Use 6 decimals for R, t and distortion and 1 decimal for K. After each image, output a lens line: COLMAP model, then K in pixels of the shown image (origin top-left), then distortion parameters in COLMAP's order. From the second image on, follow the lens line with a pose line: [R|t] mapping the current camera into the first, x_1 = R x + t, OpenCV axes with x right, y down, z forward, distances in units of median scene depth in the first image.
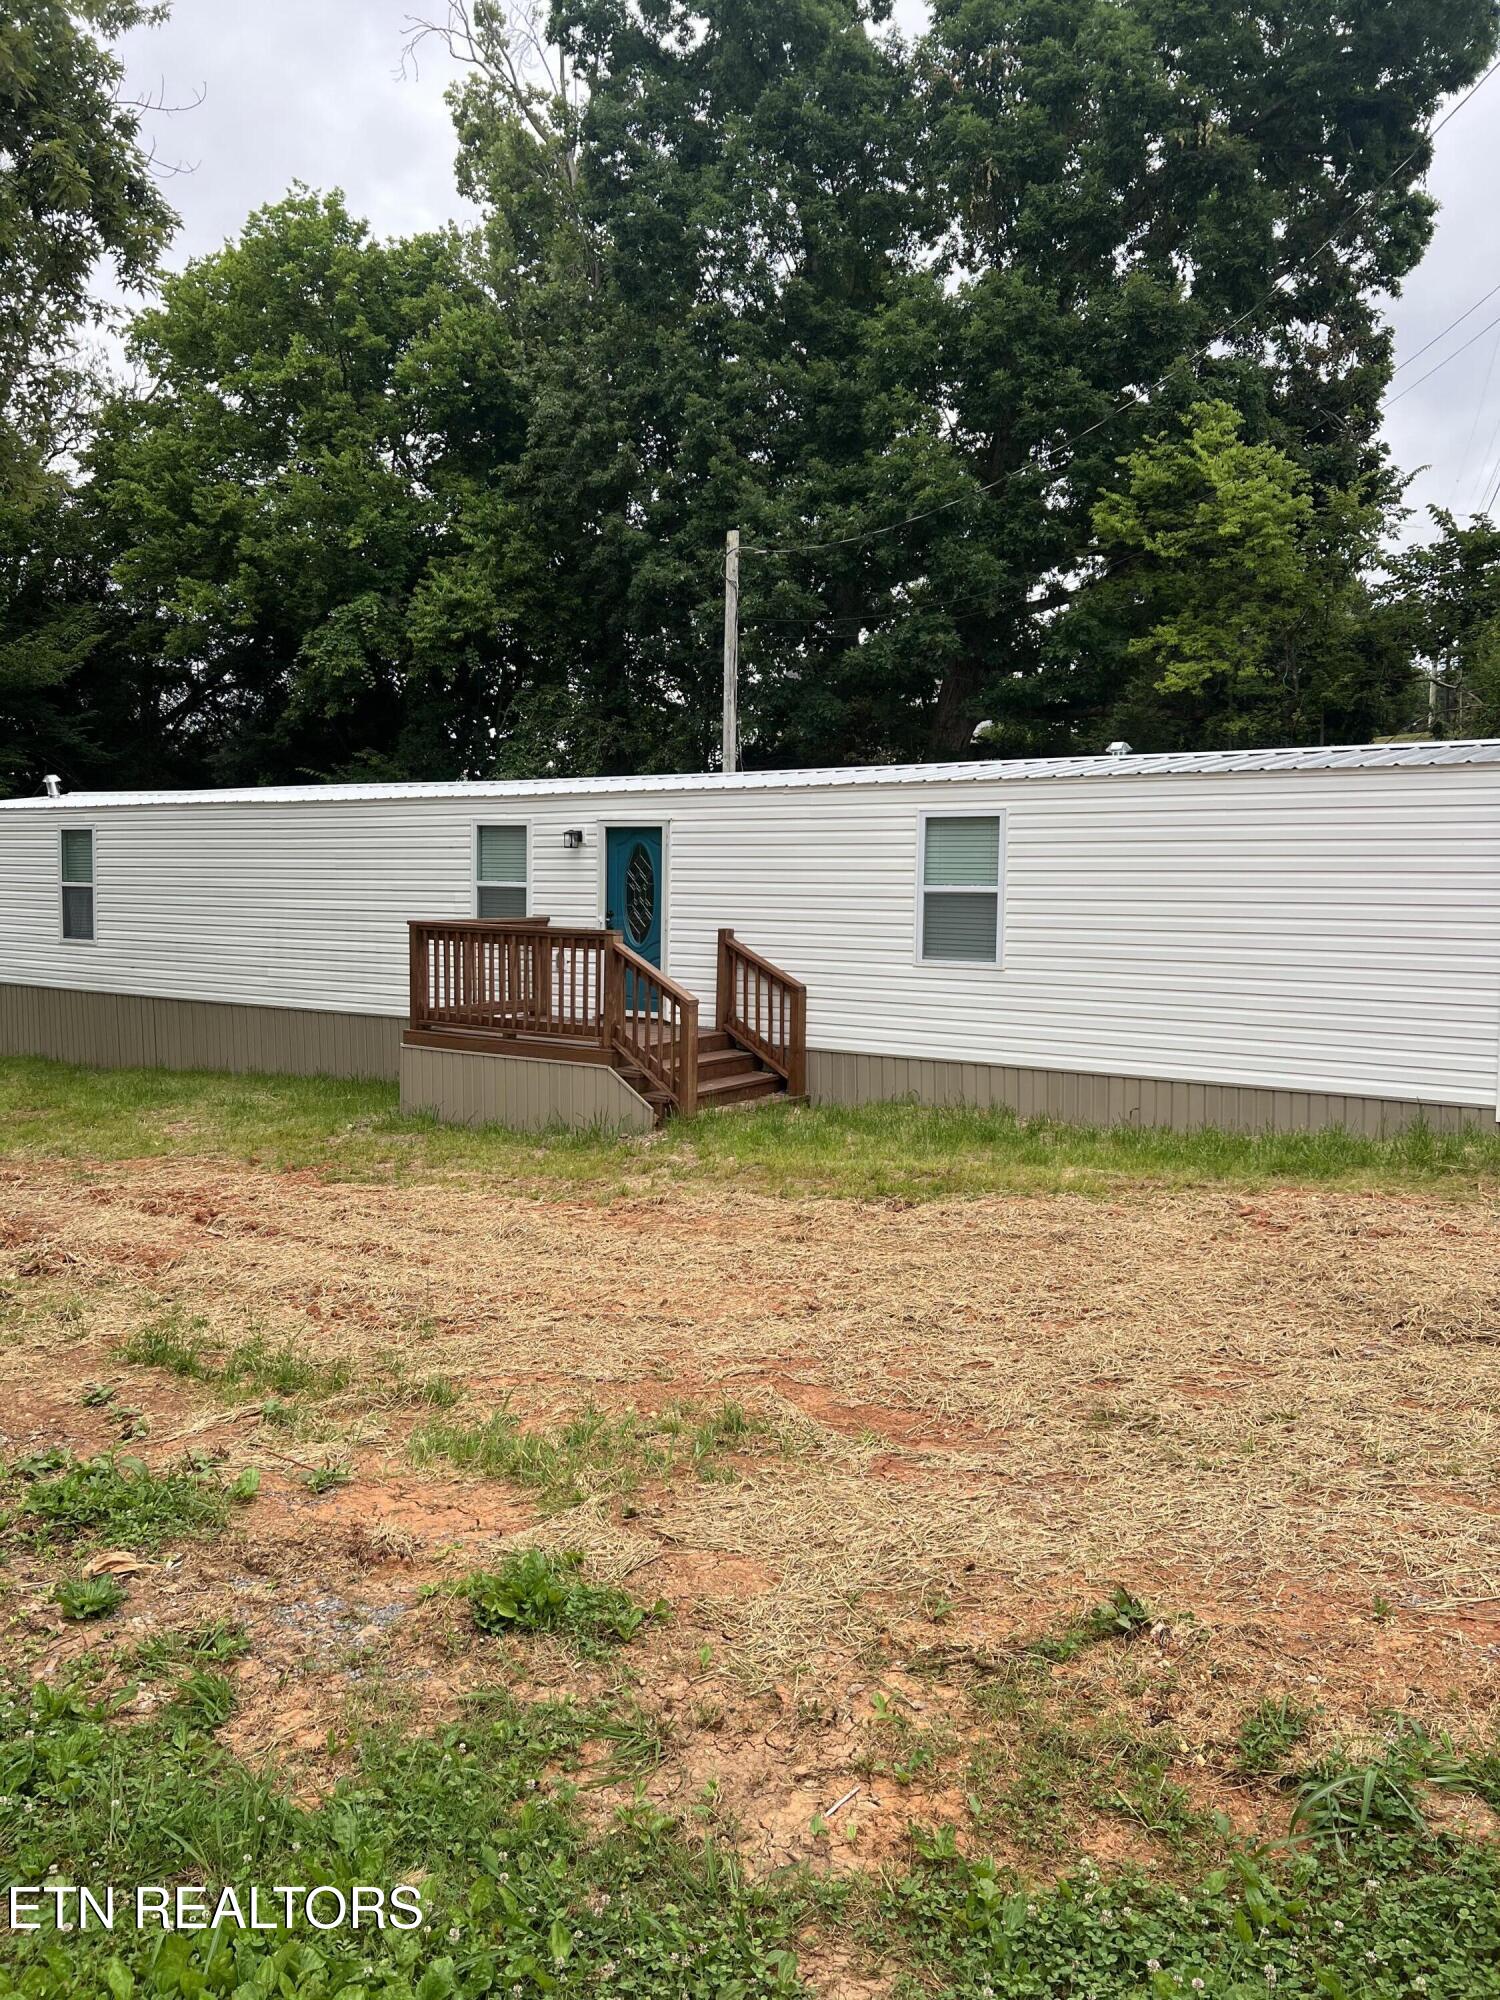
lens RADIAL K [[1511.7, 0, 748.7], [0, 1511.7, 995.9], [0, 0, 1]] dist [0.051706, -0.039053]
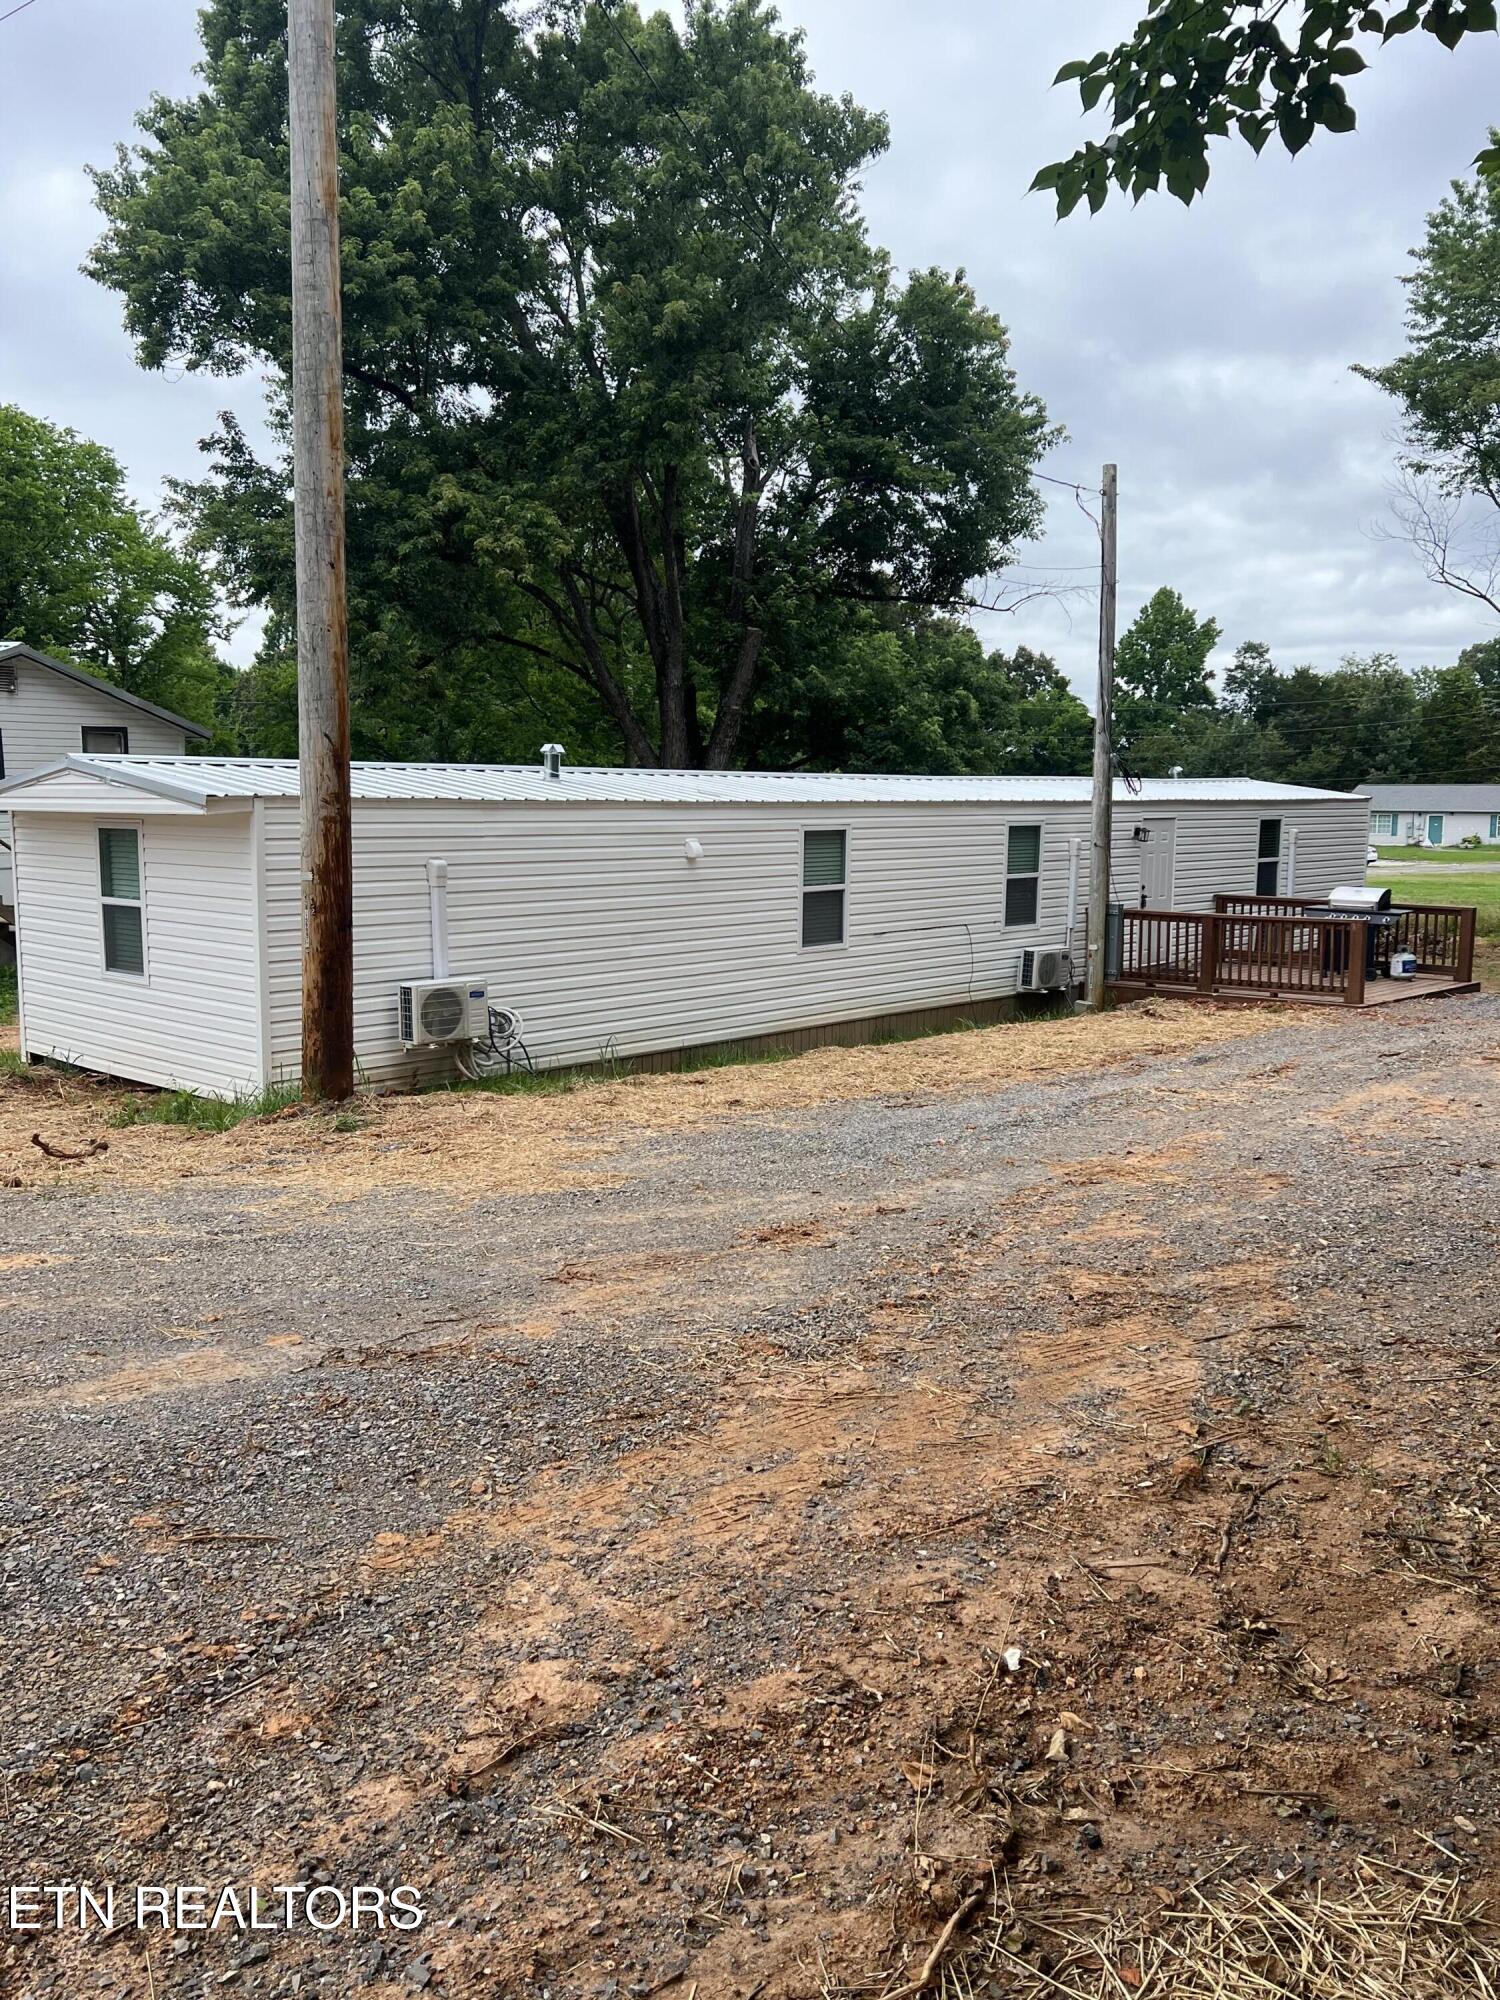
lens RADIAL K [[1621.4, 0, 759.9], [0, 1621.4, 1006.3], [0, 0, 1]] dist [-0.008714, 0.002189]
pose [[0.123782, -0.086249, 0.988554, -0.754073], [0.140497, 0.987703, 0.068582, -0.046094], [-0.982313, 0.130400, 0.134378, 0.555140]]
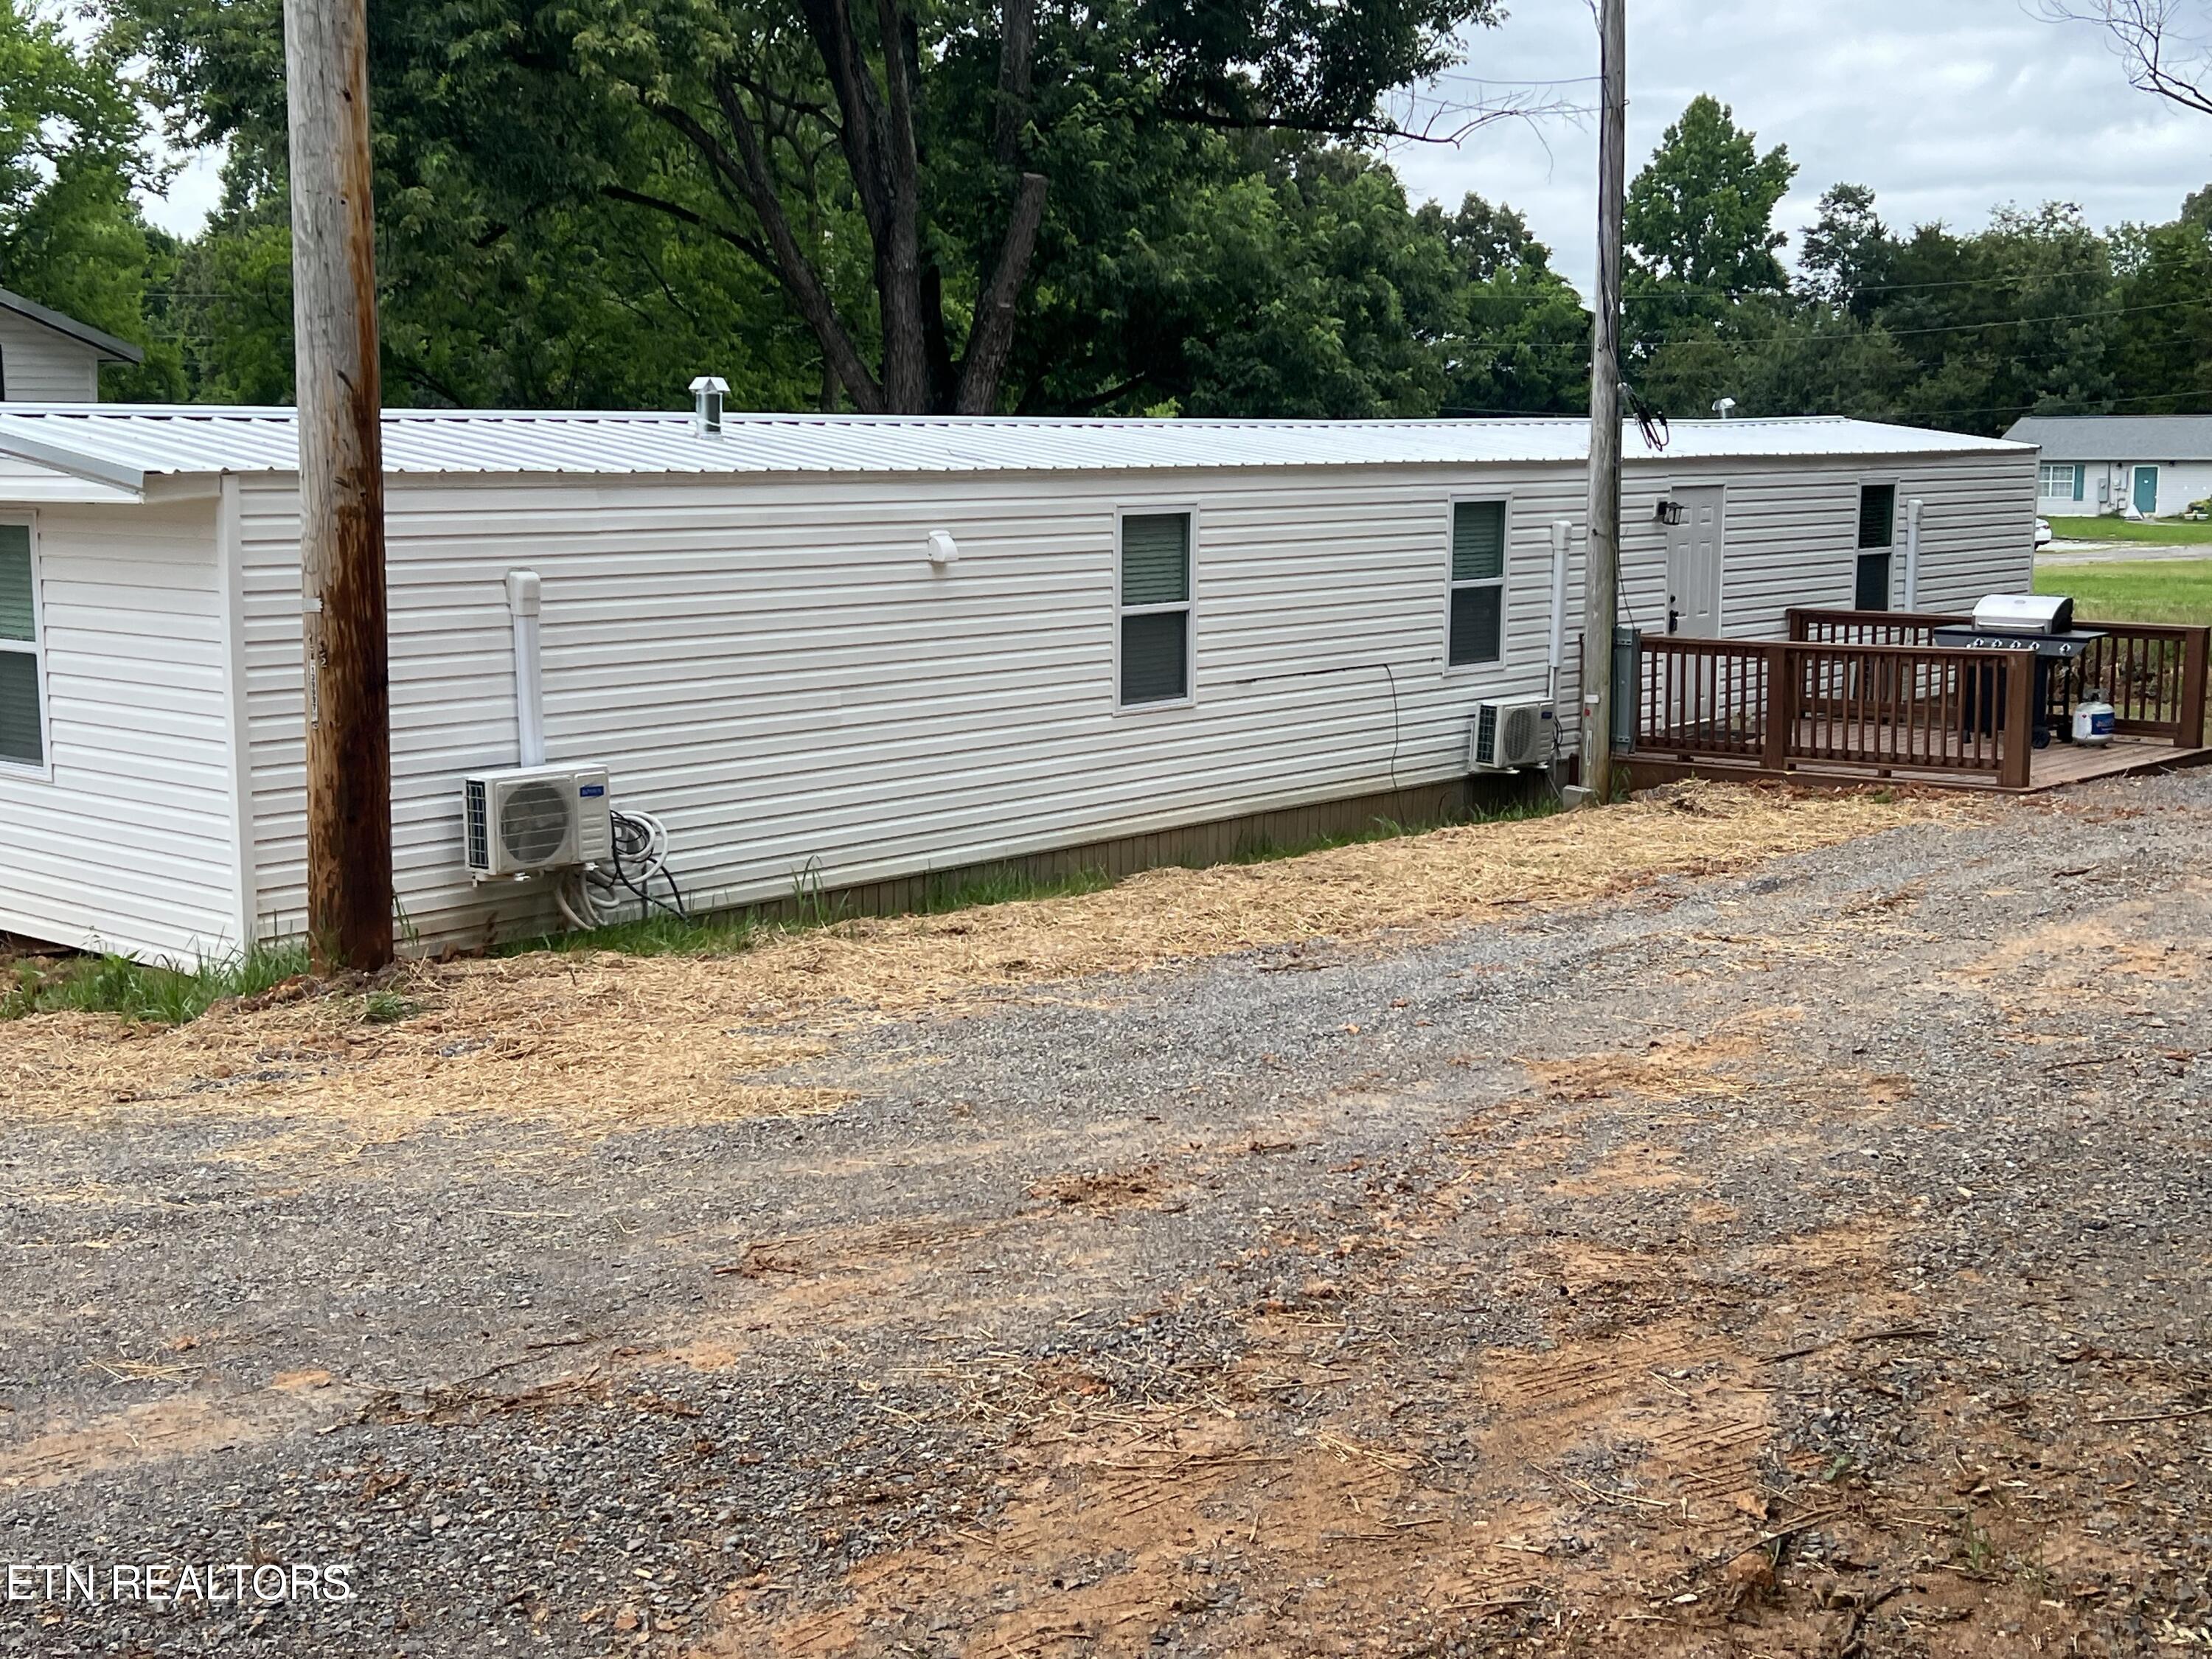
lens RADIAL K [[2657.0, 0, 1099.7], [0, 2657.0, 824.1], [0, 0, 1]] dist [-0.005459, 0.000000]
pose [[0.103516, -0.101513, 0.989434, -0.759272], [0.149026, 0.985132, 0.085480, -0.051627], [-0.983400, 0.138603, 0.117105, 0.555256]]
